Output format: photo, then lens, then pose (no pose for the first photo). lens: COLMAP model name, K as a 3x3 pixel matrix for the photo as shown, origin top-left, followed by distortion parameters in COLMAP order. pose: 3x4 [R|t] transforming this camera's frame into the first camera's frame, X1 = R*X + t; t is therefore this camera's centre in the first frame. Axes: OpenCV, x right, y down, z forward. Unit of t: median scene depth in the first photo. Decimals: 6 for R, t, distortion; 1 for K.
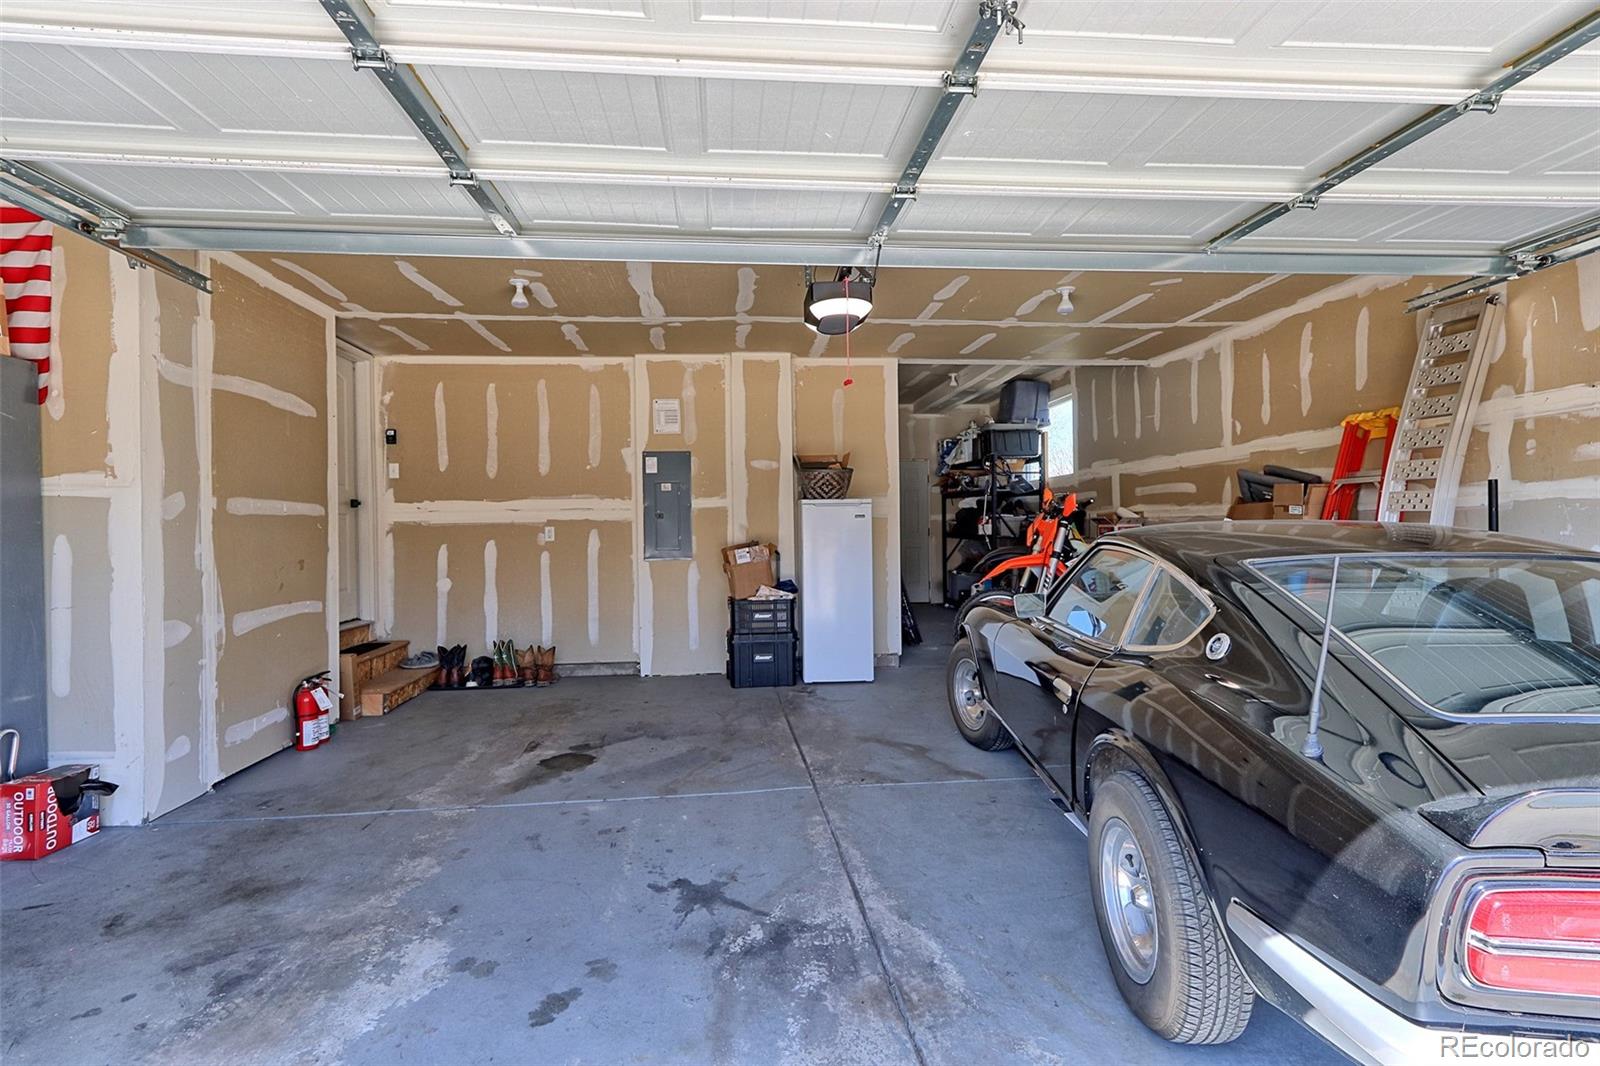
lens RADIAL K [[731.5, 0, 795.6], [0, 731.5, 532.8], [0, 0, 1]] dist [-0.001260, 0.001070]
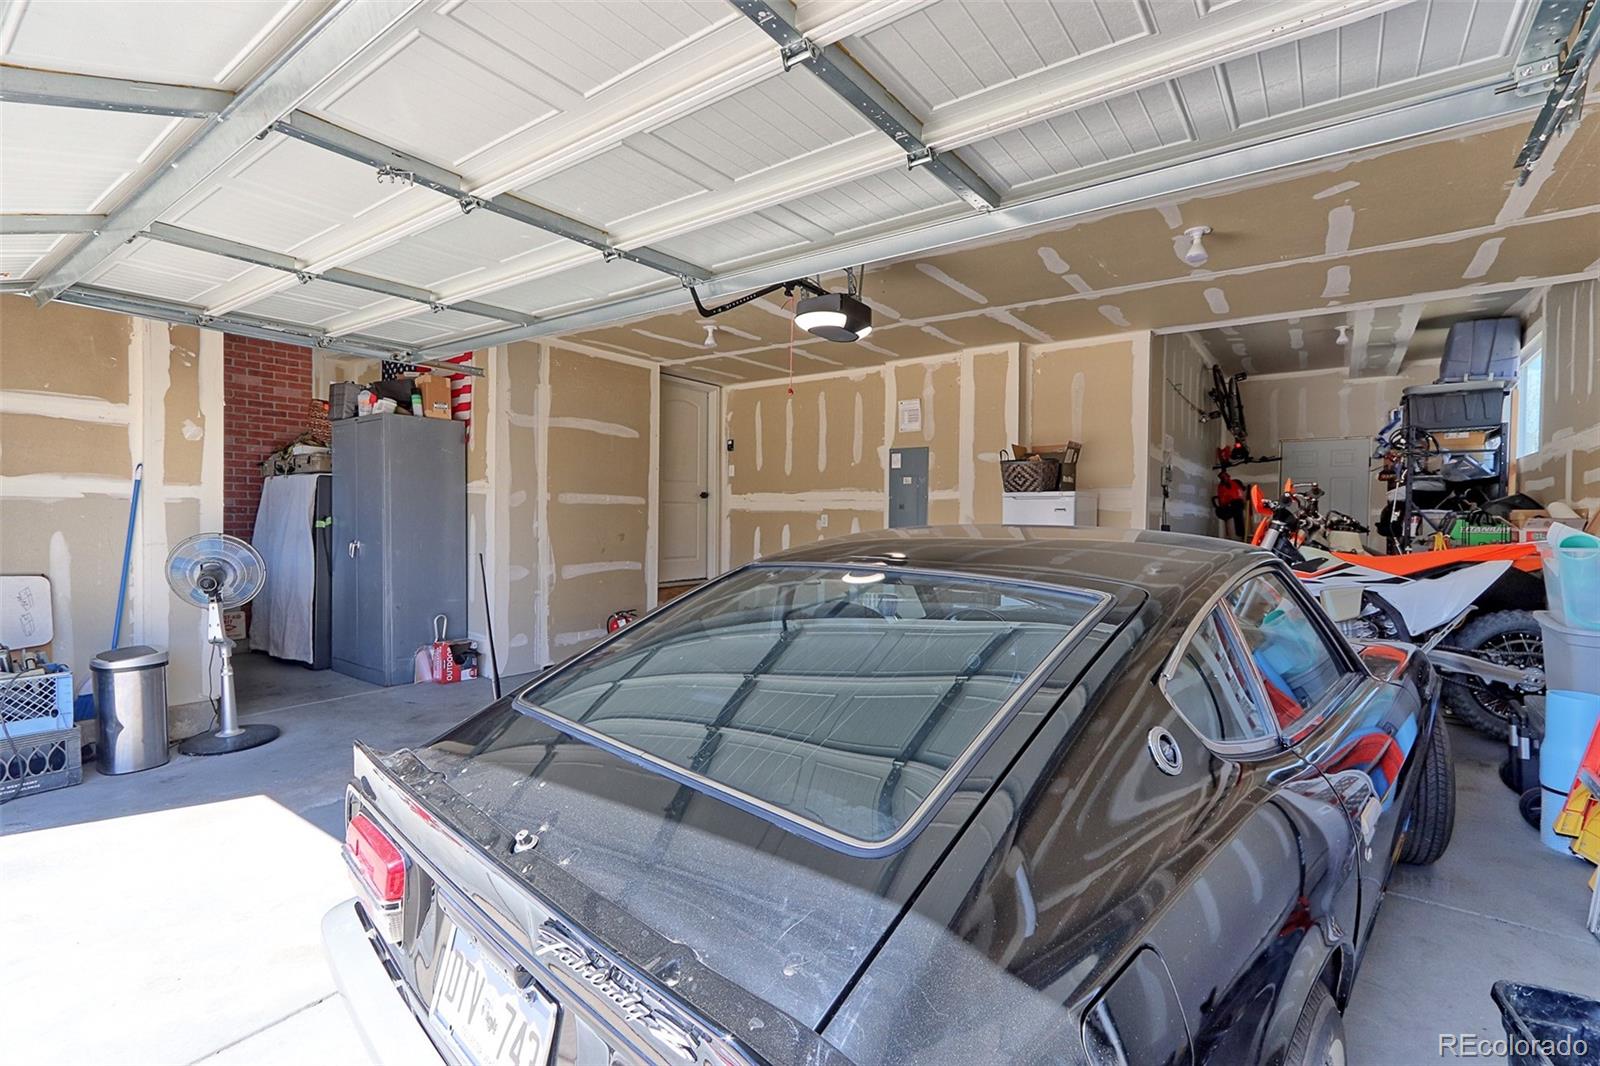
lens RADIAL K [[720.3, 0, 831.2], [0, 720.3, 531.1], [0, 0, 1]] dist [-0.001922, 0.000168]
pose [[0.761949, 0.034914, -0.646696, 0.456240], [-0.024328, 0.999384, 0.025291, -0.012163], [0.647180, -0.003537, 0.762329, 0.109986]]
